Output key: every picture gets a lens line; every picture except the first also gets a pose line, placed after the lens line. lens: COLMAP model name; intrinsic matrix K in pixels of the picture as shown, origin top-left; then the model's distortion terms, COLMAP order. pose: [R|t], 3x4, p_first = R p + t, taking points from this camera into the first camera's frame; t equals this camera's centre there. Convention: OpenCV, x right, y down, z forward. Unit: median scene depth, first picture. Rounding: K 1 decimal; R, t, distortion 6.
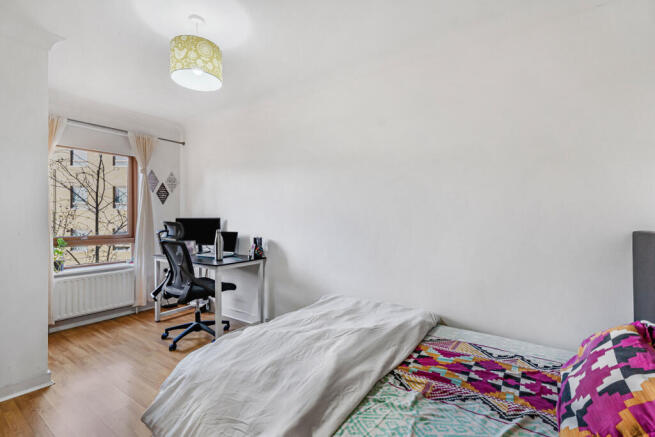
lens RADIAL K [[296.4, 0, 327.5], [0, 296.4, 218.5], [0, 0, 1]] dist [0.002228, 0.000318]
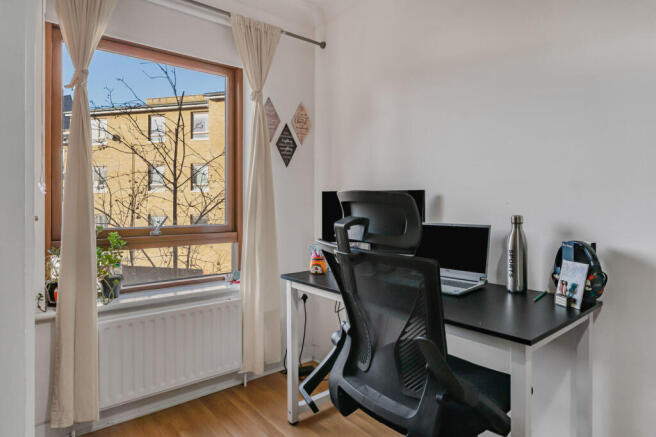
lens RADIAL K [[374.3, 0, 328.3], [0, 374.3, 205.5], [0, 0, 1]] dist [-0.030757, 0.000056]
pose [[0.964282, 0.000073, -0.264878, -0.323629], [0.000472, 0.999998, 0.001992, 0.017168], [0.264878, -0.002046, 0.964280, 0.413484]]
